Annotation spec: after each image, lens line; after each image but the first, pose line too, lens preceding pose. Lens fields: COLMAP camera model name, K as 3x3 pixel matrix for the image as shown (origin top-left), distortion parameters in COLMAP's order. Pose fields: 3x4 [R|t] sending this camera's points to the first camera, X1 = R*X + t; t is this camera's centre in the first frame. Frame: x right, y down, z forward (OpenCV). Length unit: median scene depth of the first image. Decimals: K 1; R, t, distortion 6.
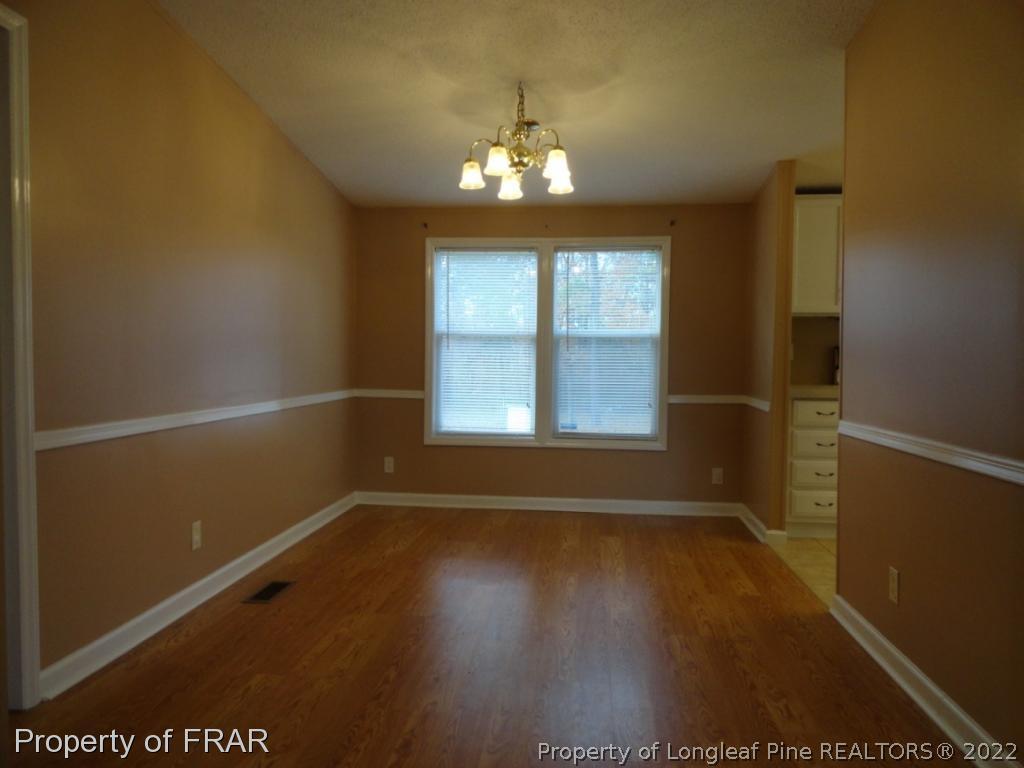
lens RADIAL K [[708.2, 0, 513.9], [0, 708.2, 383.3], [0, 0, 1]] dist [0.007281, 0.002276]
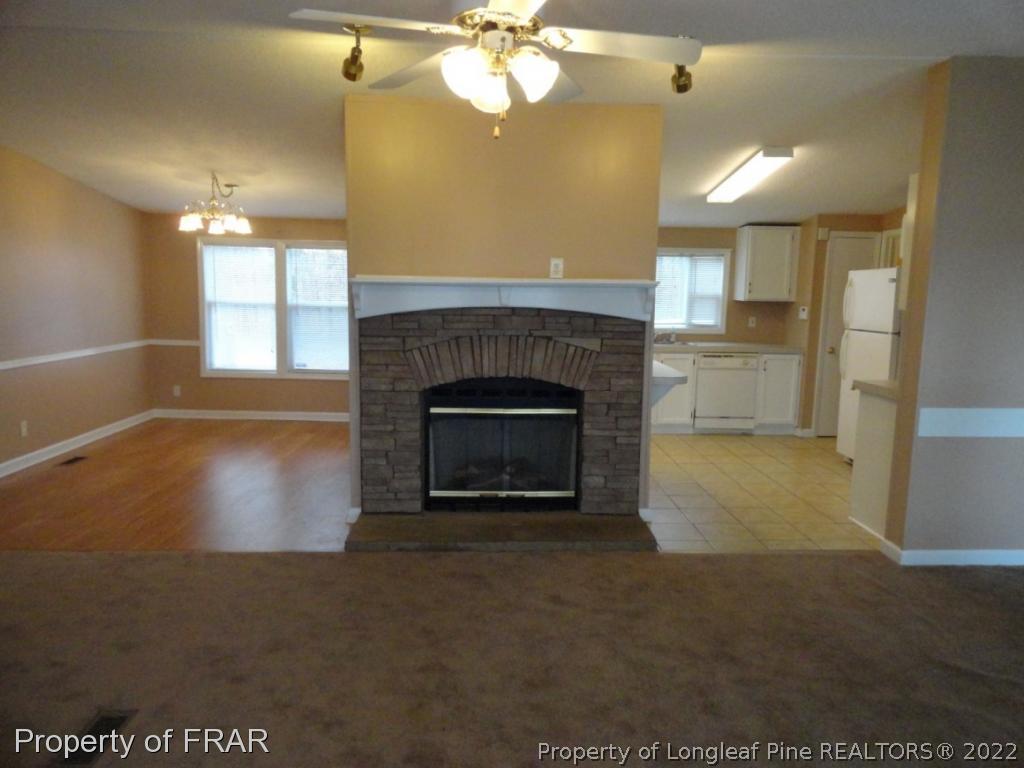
lens RADIAL K [[708.2, 0, 510.9], [0, 708.2, 383.3], [0, 0, 1]] dist [0.007281, 0.002276]
pose [[0.991050, -0.003615, 0.133440, 0.323570], [-0.009308, 0.995329, 0.096096, -0.050364], [-0.133164, -0.096478, 0.986387, -0.560849]]
